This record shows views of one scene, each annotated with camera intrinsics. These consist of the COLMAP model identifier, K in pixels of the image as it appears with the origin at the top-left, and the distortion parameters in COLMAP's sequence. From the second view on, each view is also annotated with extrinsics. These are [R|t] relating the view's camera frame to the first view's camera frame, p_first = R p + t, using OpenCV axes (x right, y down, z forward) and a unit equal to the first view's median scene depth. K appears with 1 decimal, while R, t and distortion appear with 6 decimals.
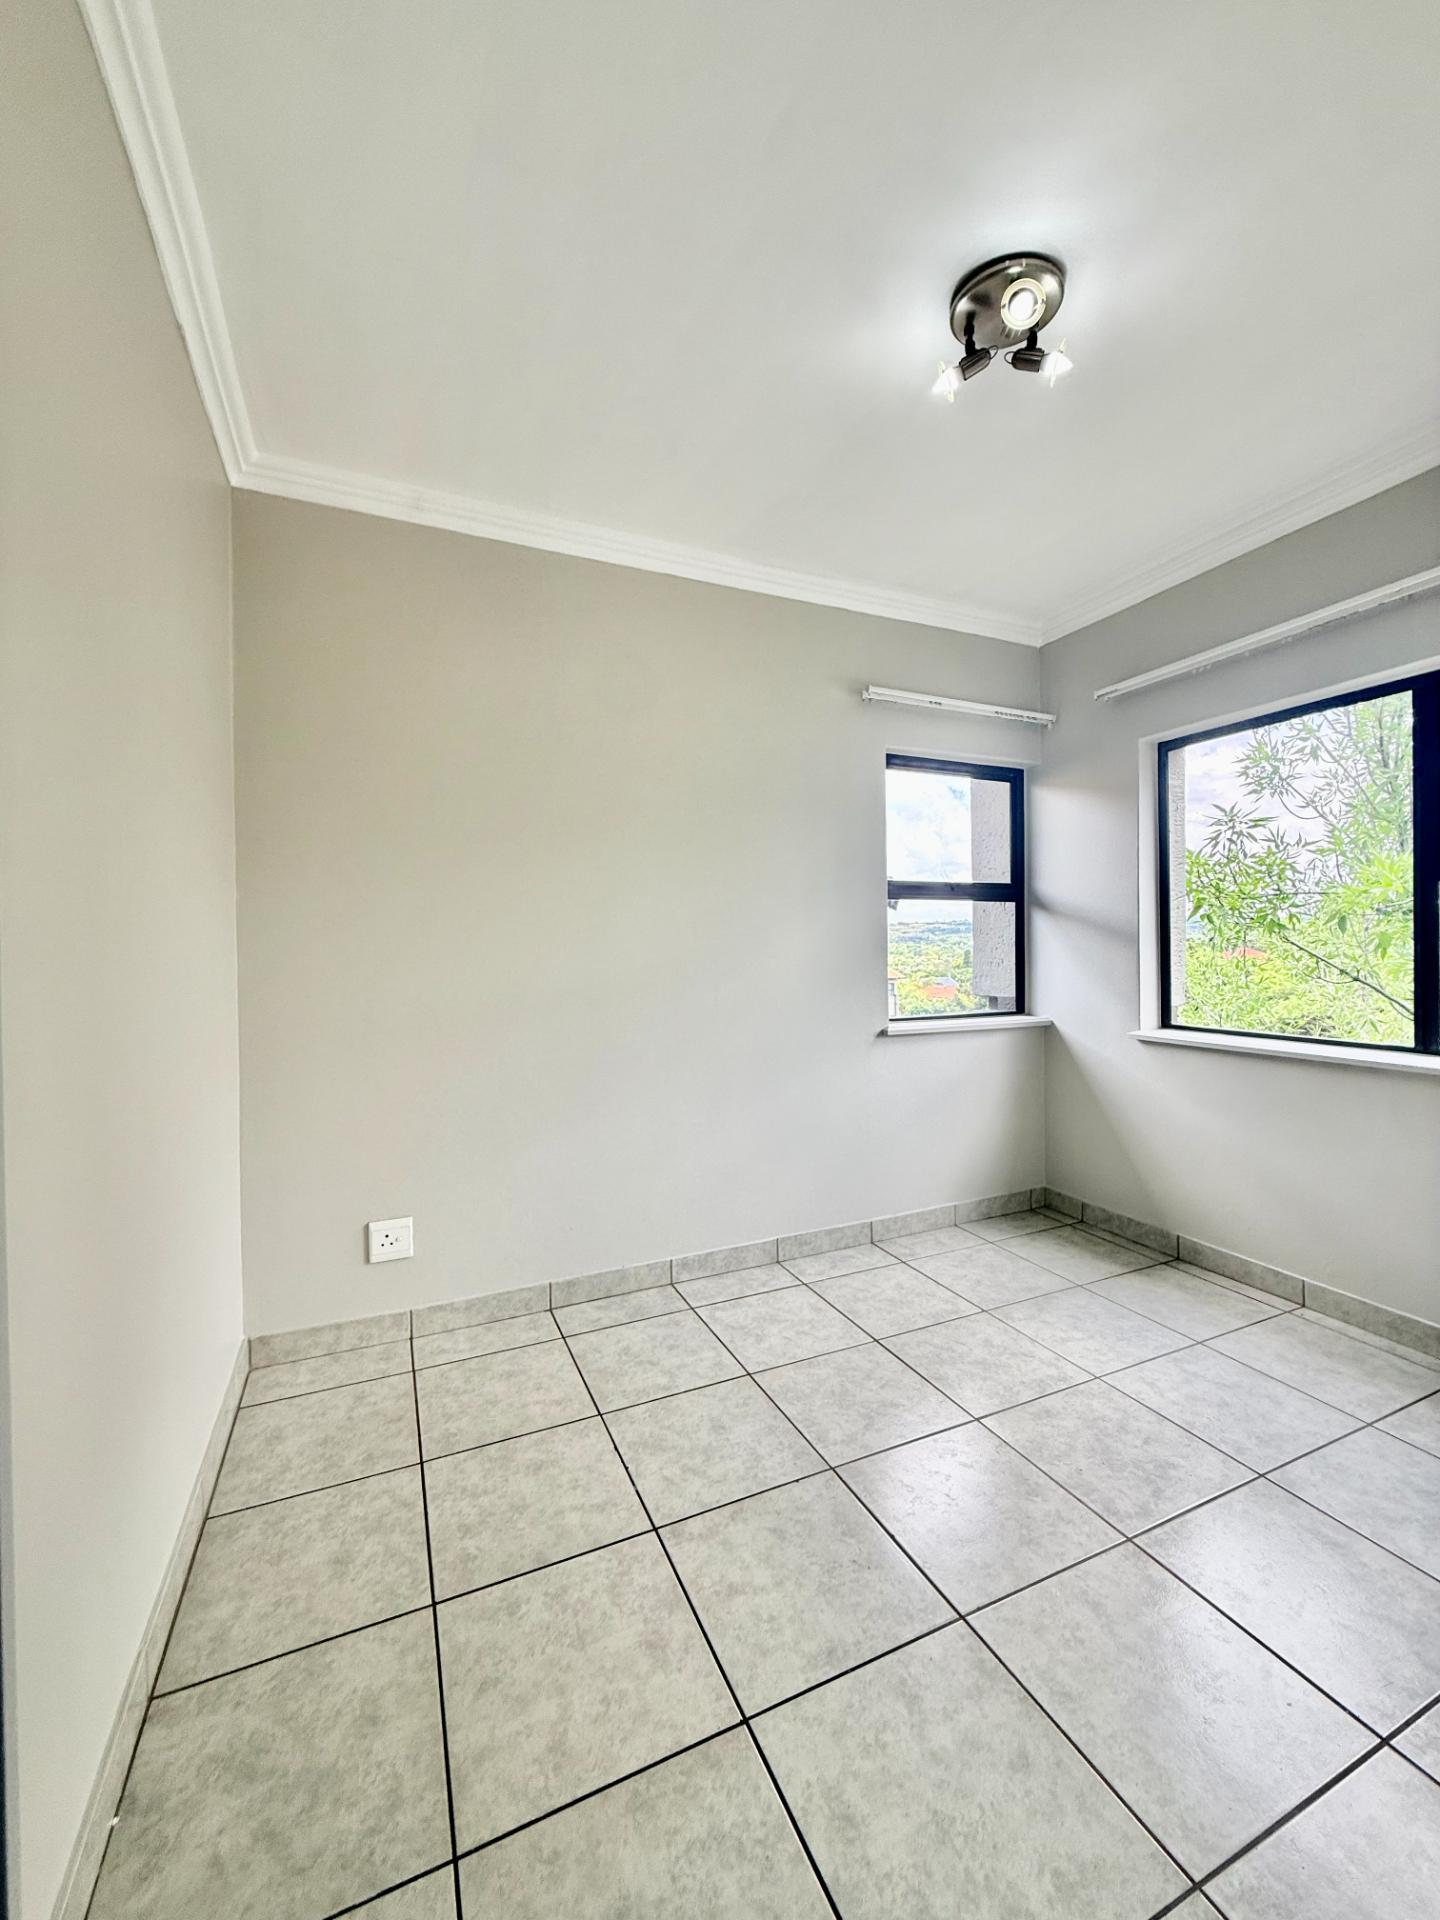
lens RADIAL K [[764.7, 0, 722.1], [0, 764.7, 953.4], [0, 0, 1]] dist [-0.000804, 0.000790]
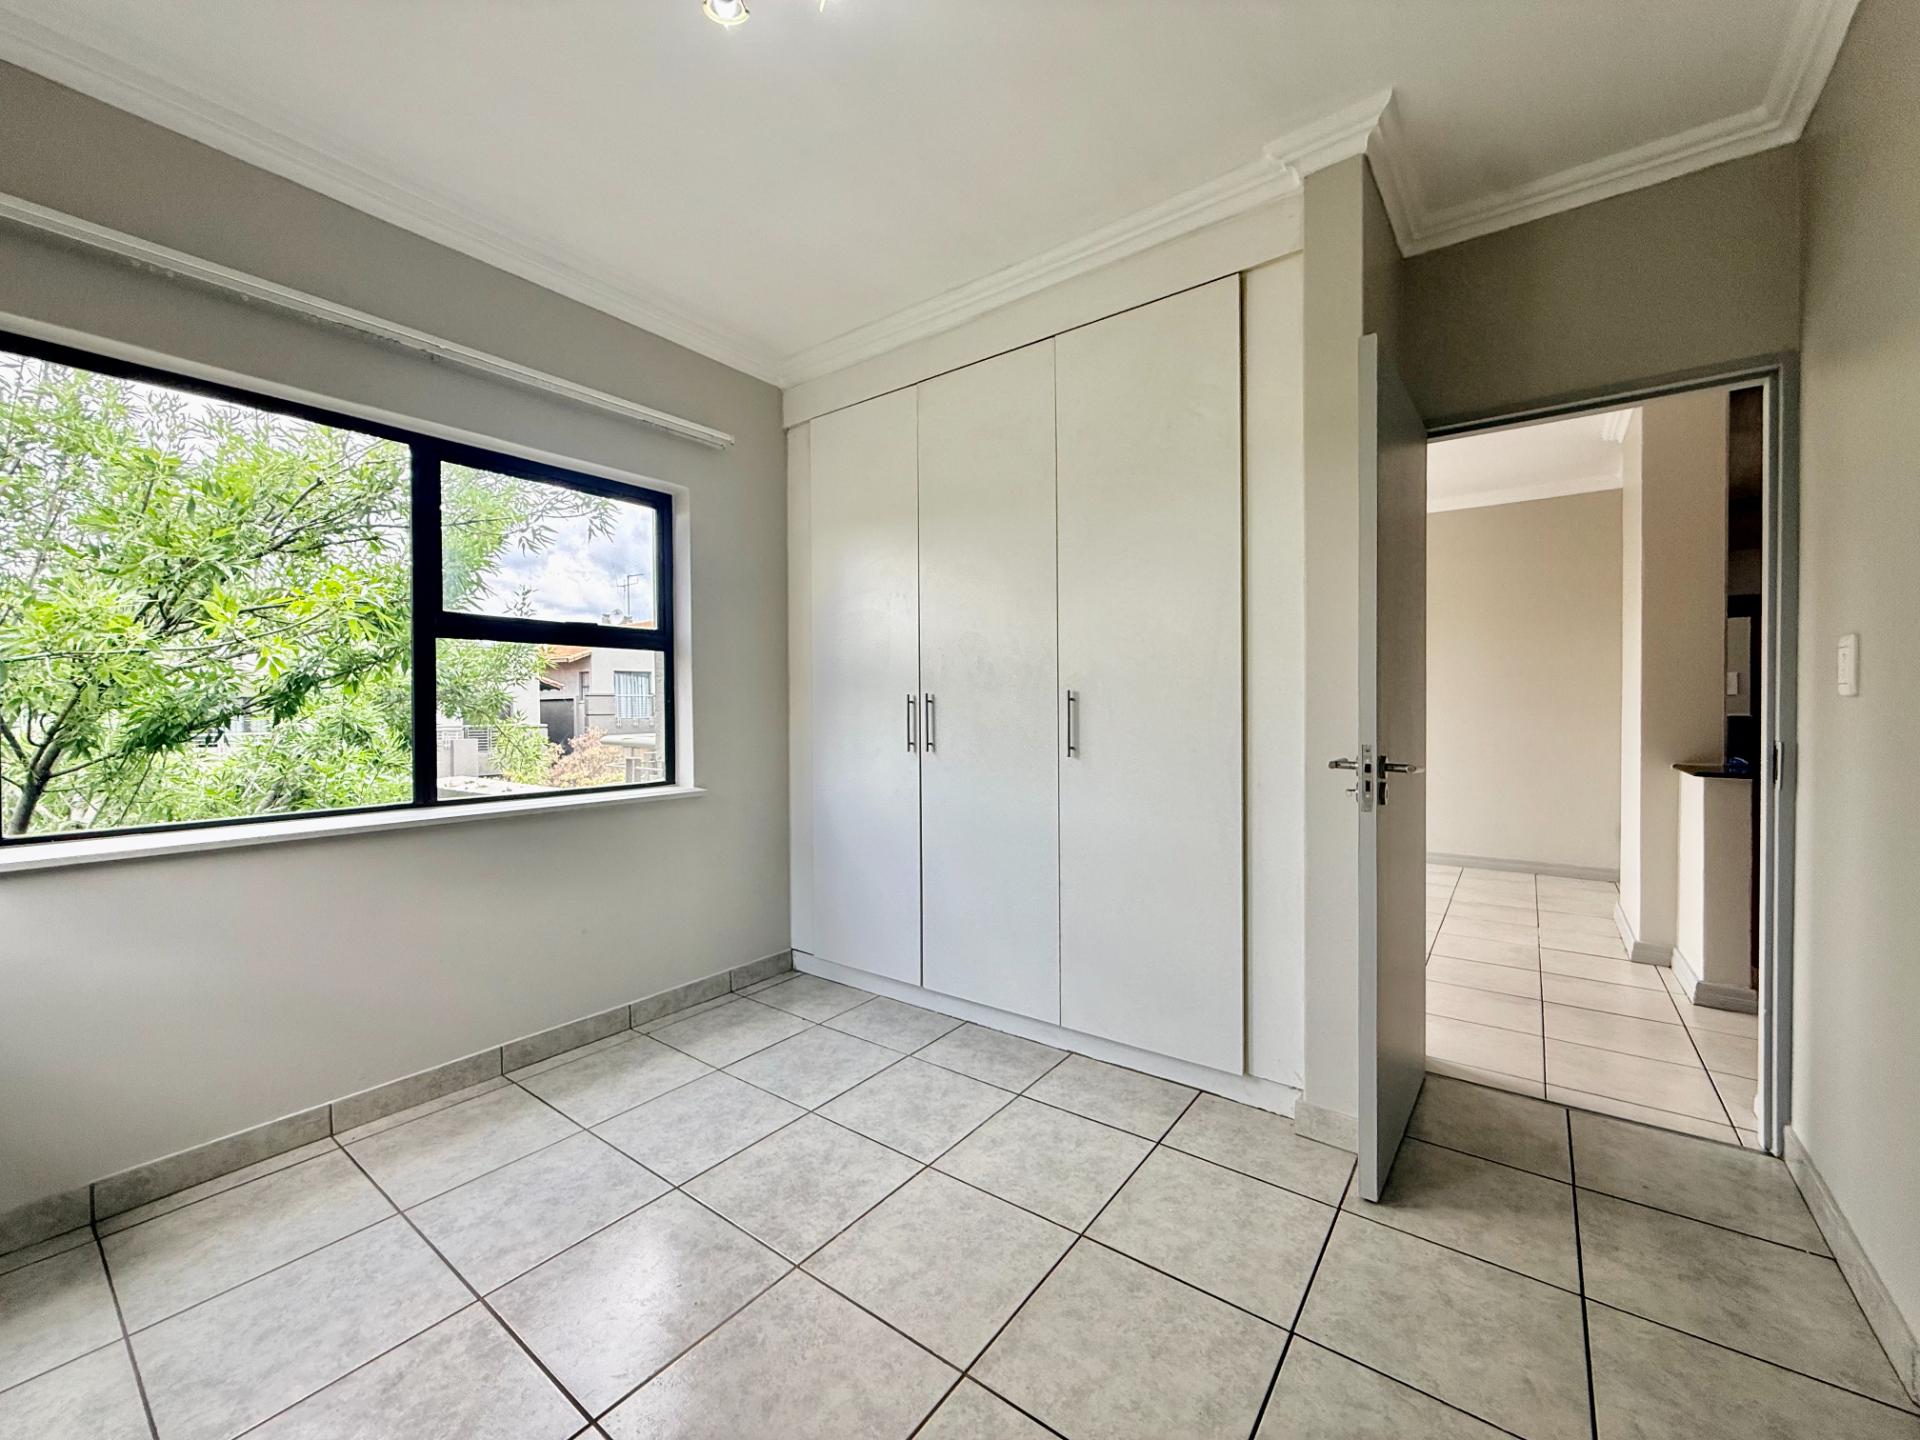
lens RADIAL K [[764.7, 0, 953.7], [0, 764.7, 719.4], [0, 0, 1]] dist [-0.000804, 0.000790]
pose [[-0.475925, -0.008635, 0.879444, -0.307278], [0.015579, 0.999712, 0.018247, 0.002828], [-0.879348, 0.022385, -0.475653, 0.826040]]
